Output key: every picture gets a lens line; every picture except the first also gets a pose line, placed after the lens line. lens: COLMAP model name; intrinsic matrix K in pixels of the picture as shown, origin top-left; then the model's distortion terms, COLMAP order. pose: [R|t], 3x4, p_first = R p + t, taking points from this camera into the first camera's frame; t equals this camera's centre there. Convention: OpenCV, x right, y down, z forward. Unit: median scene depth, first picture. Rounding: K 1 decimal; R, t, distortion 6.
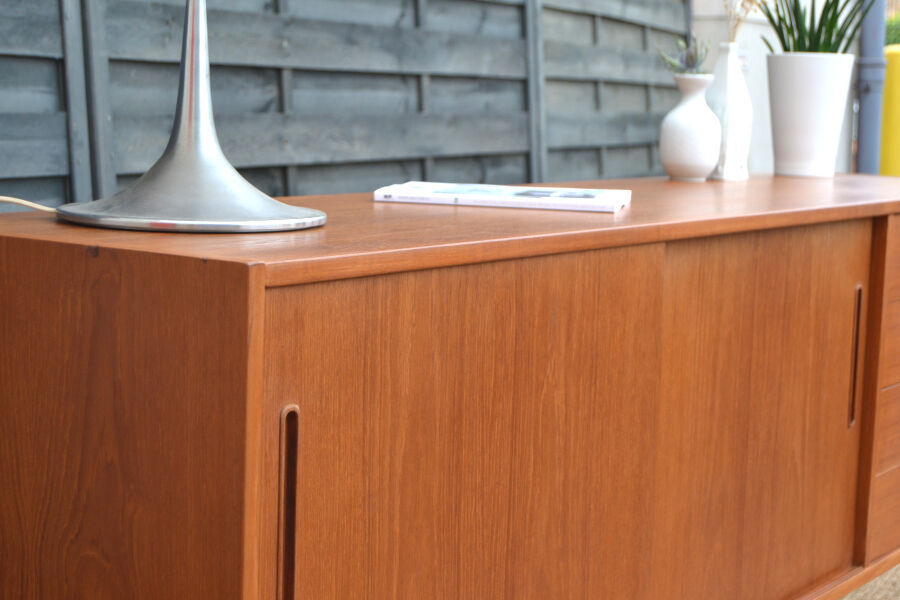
lens RADIAL K [[1738.1, 0, 447.7], [0, 1738.1, 303.5], [0, 0, 1]] dist [0.013112, 0.000000]
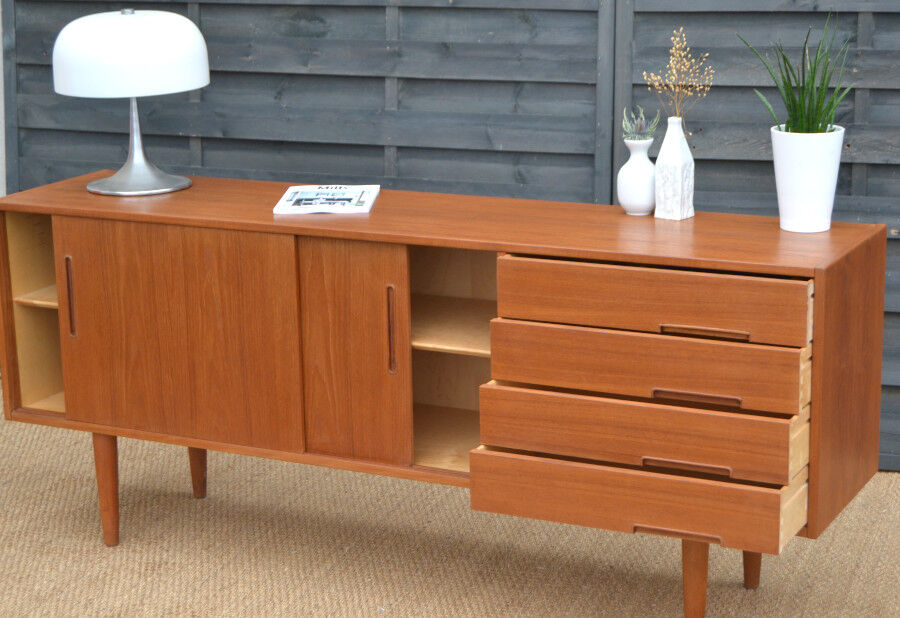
lens RADIAL K [[1877.4, 0, 441.2], [0, 1877.4, 306.6], [0, 0, 1]] dist [-0.015513, 0.000000]
pose [[0.127870, 0.201261, -0.971156, 2.131919], [-0.096551, 0.977069, 0.189774, -0.359277], [0.987080, 0.069500, 0.144370, 0.850798]]
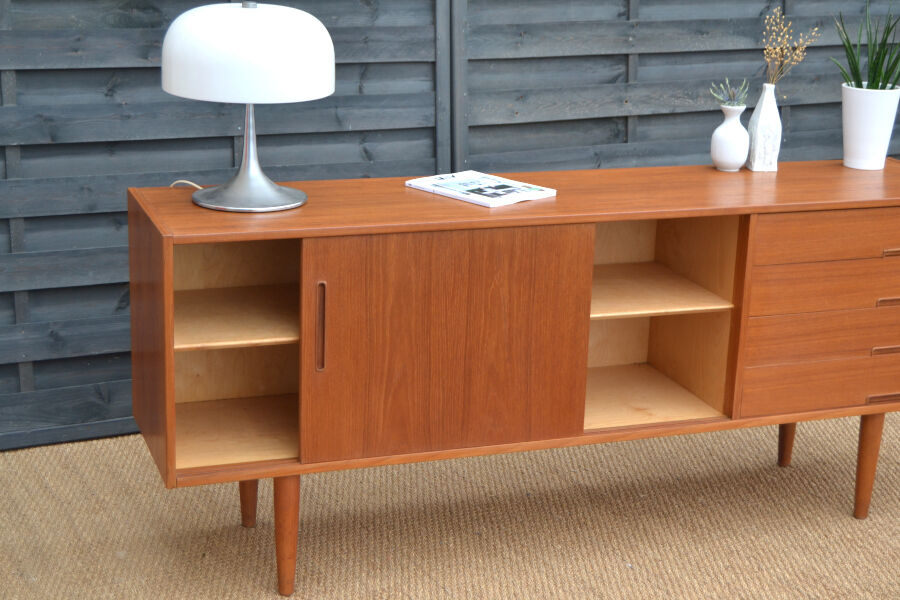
lens RADIAL K [[1578.2, 0, 458.1], [0, 1578.2, 307.9], [0, 0, 1]] dist [-0.014377, 0.000000]
pose [[0.816742, 0.156088, -0.555490, 1.026600], [-0.078162, 0.983771, 0.161510, -0.216359], [0.571685, -0.088493, 0.815687, -0.460942]]
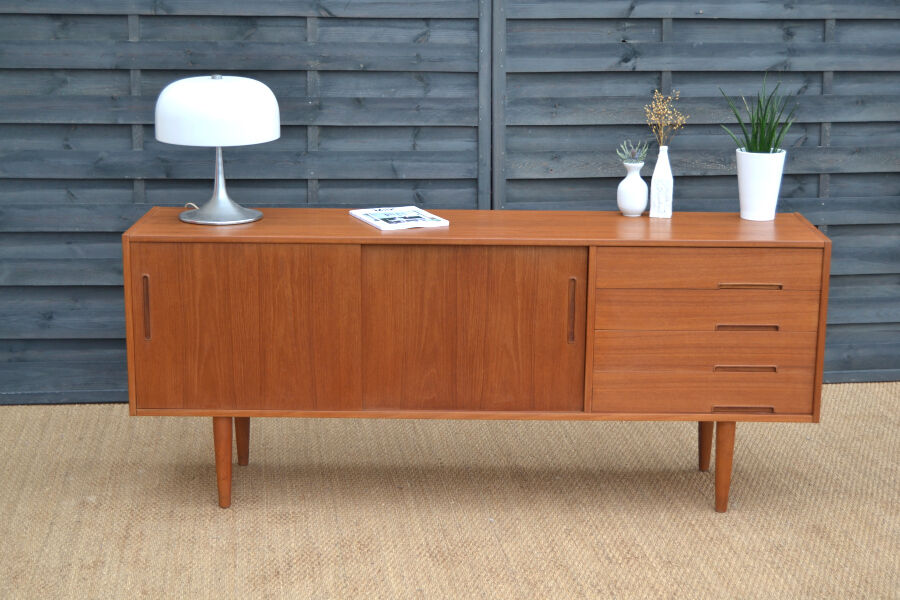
lens RADIAL K [[1578.2, 0, 453.7], [0, 1578.2, 297.3], [0, 0, 1]] dist [-0.014377, 0.000000]
pose [[0.559171, 0.163678, -0.812734, 2.004586], [-0.092805, 0.986514, 0.134825, -0.270373], [0.823842, 0.000035, 0.566820, -0.239617]]
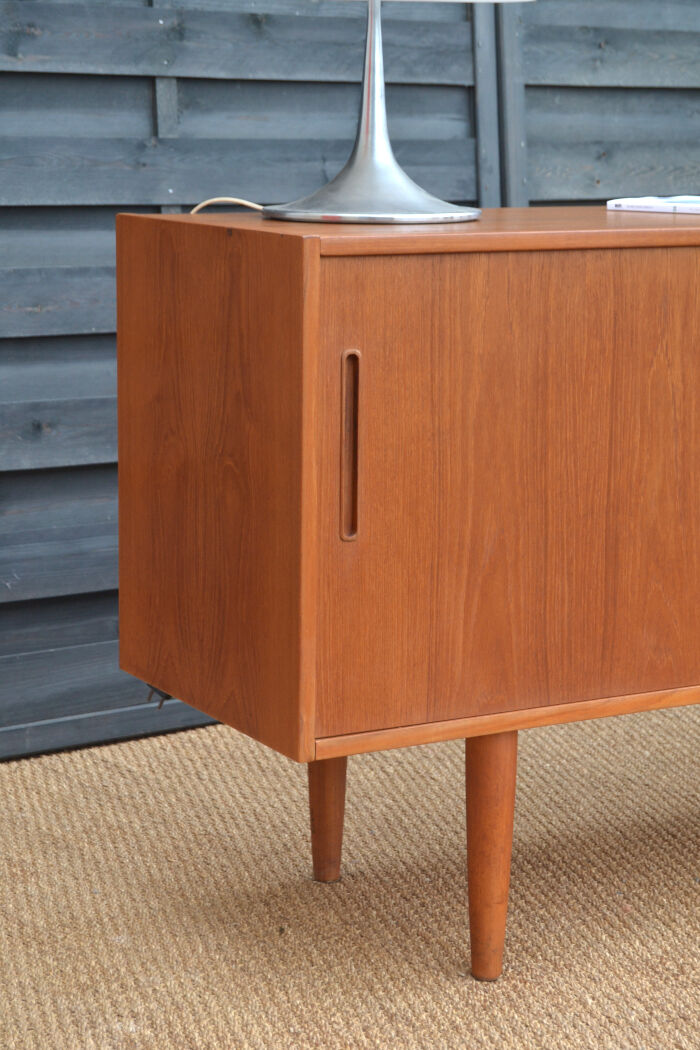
lens RADIAL K [[2329.1, 0, 361.9], [0, 2329.1, 550.7], [0, 0, 1]] dist [-0.003649, 0.000000]
pose [[0.901853, 0.058709, -0.428036, 0.447902], [-0.034461, 0.997343, 0.064187, 0.064340], [0.430667, -0.043137, 0.901479, -0.383375]]
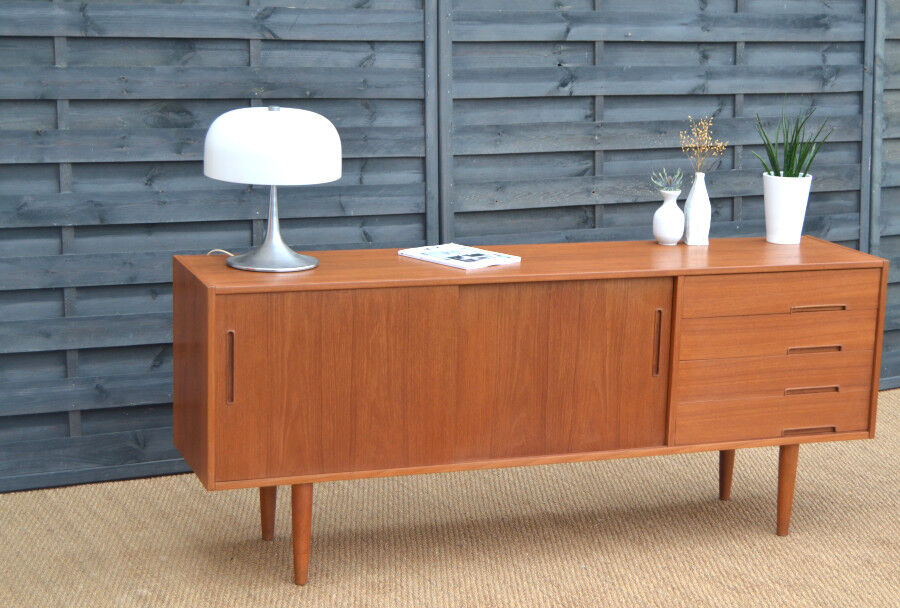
lens RADIAL K [[1805.4, 0, 492.7], [0, 1805.4, 330.9], [0, 0, 1]] dist [-0.014200, 0.000000]
pose [[0.825205, 0.116114, -0.552769, 1.473570], [-0.076405, 0.992594, 0.094441, -0.200667], [0.559641, -0.035699, 0.827966, -1.035815]]
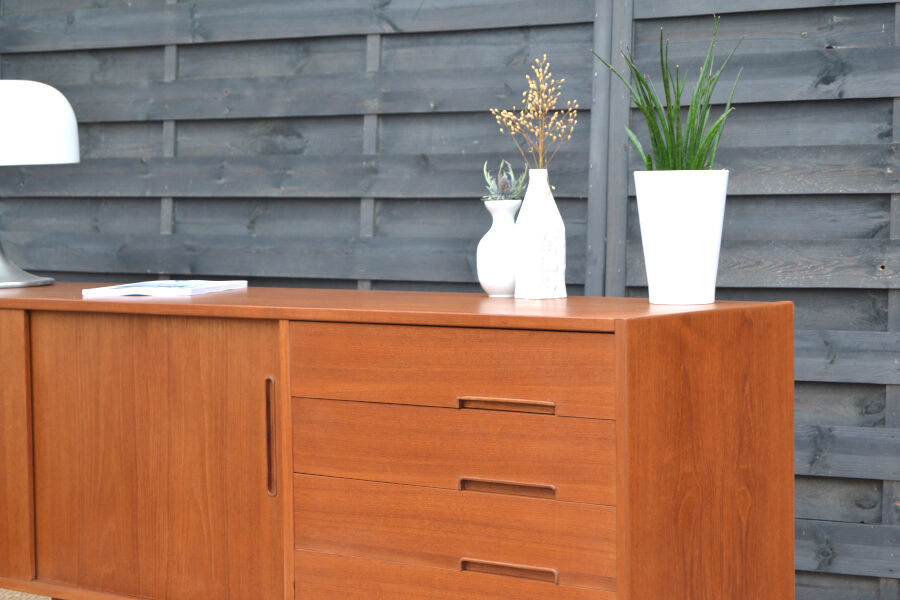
lens RADIAL K [[2076.8, 0, 448.0], [0, 2076.8, 297.7], [0, 0, 1]] dist [0.010508, 0.000000]
pose [[-0.093138, 0.023987, -0.995364, 1.929897], [-0.110913, 0.993238, 0.034314, -0.149311], [0.989456, 0.113594, -0.089848, 1.453782]]
